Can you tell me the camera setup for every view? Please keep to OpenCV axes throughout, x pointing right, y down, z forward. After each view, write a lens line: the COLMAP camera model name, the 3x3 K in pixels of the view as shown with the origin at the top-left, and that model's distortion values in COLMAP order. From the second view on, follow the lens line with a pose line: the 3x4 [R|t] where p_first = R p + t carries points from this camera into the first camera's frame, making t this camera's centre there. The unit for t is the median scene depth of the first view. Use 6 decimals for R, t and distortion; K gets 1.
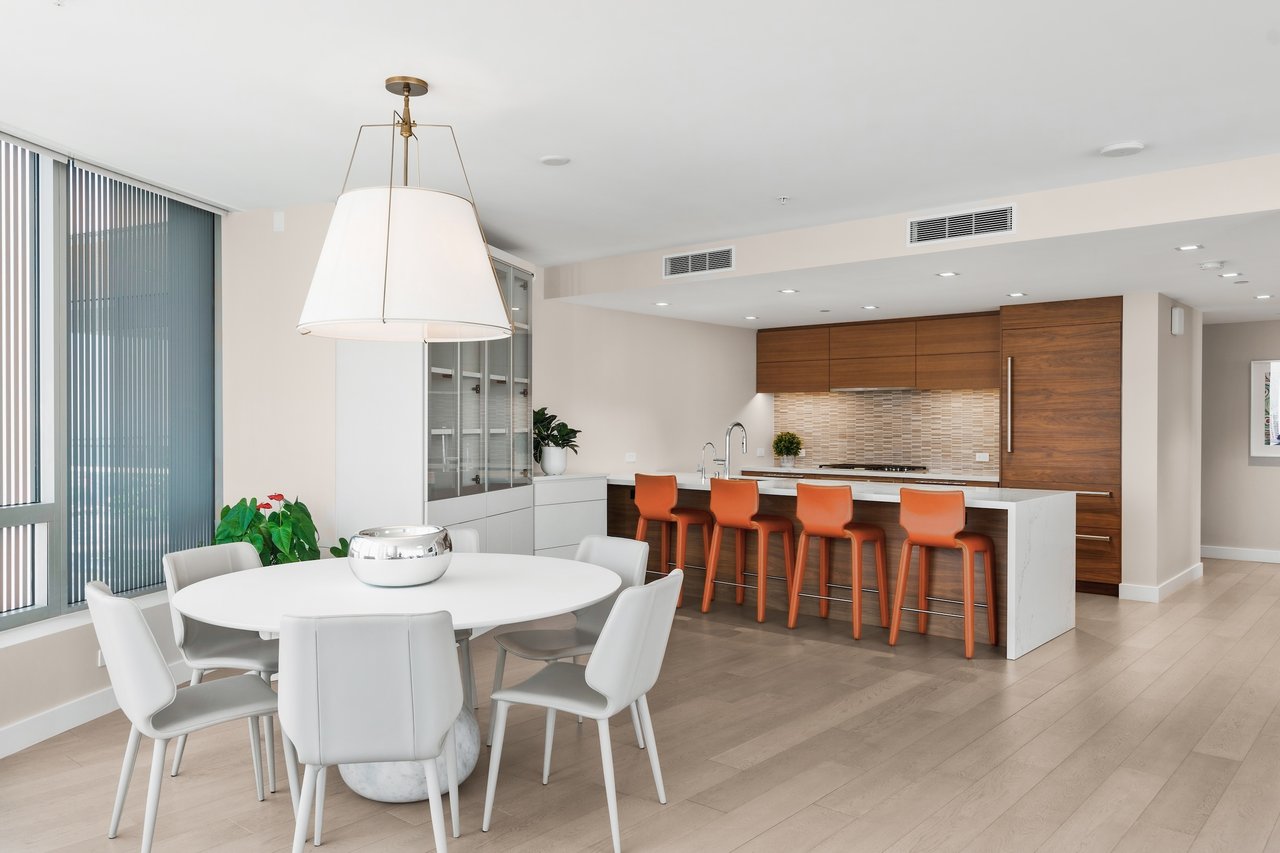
lens RADIAL K [[916.9, 0, 640.0], [0, 916.9, 426.5], [0, 0, 1]] dist [0.006040, -0.000595]
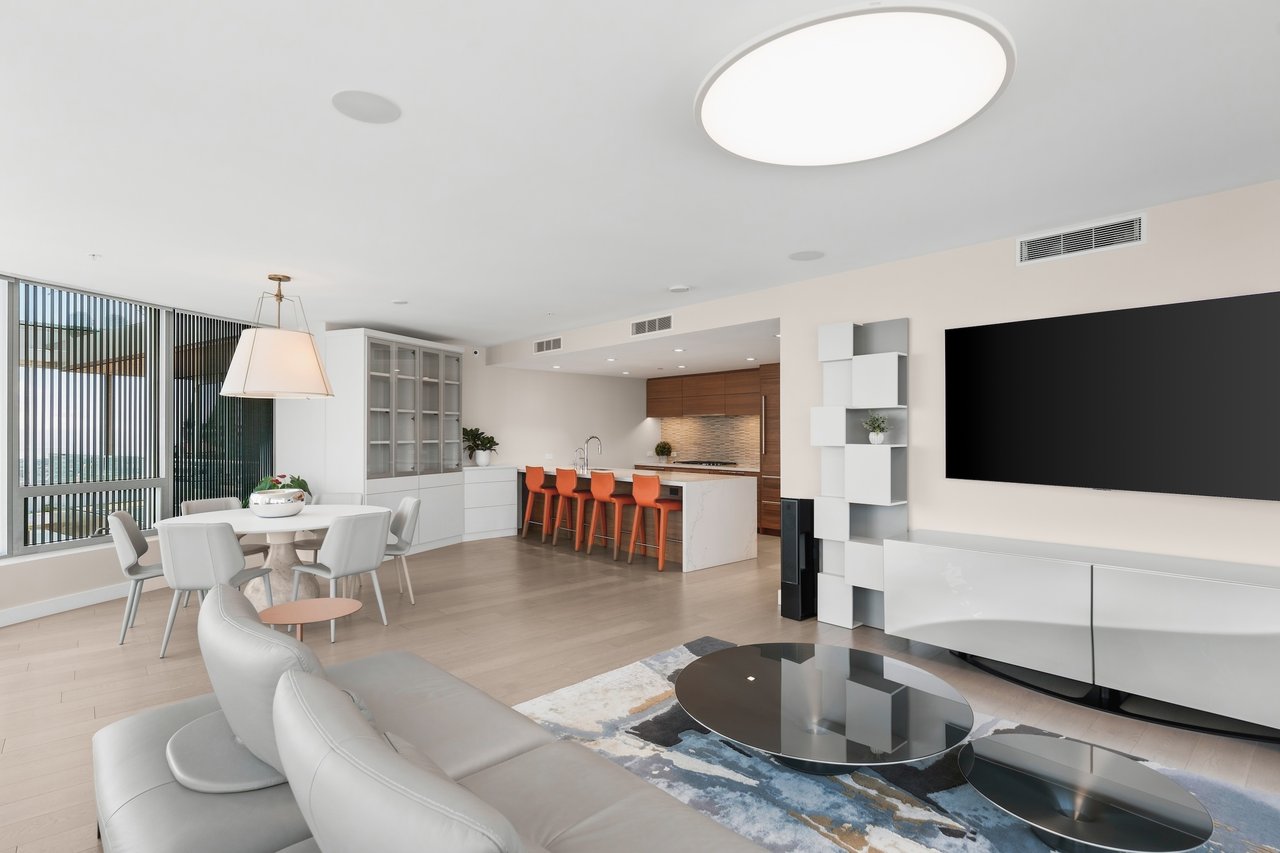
lens RADIAL K [[622.3, 0, 637.2], [0, 622.3, 430.4], [0, 0, 1]] dist [-0.000856, -0.000204]
pose [[0.991494, -0.002877, -0.130120, 0.365249], [0.001629, 0.999952, -0.009702, -0.003991], [0.130141, 0.009408, 0.991451, -0.146596]]
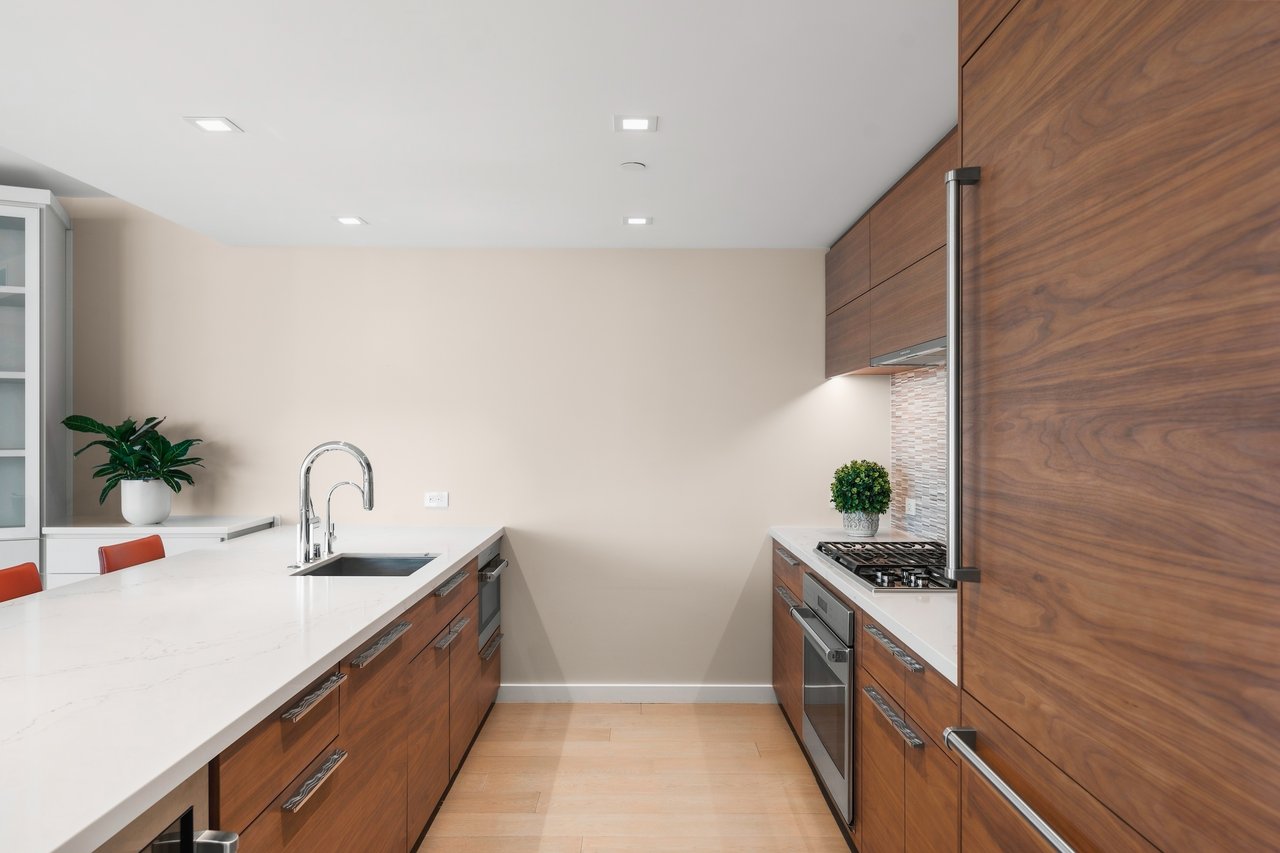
lens RADIAL K [[858.5, 0, 640.0], [0, 858.5, 426.5], [0, 0, 1]] dist [-0.006572, -0.003010]
pose [[0.652667, -0.004295, -0.757633, 0.582009], [-0.003208, 0.999959, -0.008432, -0.009628], [0.757638, 0.007934, 0.652627, 0.901602]]
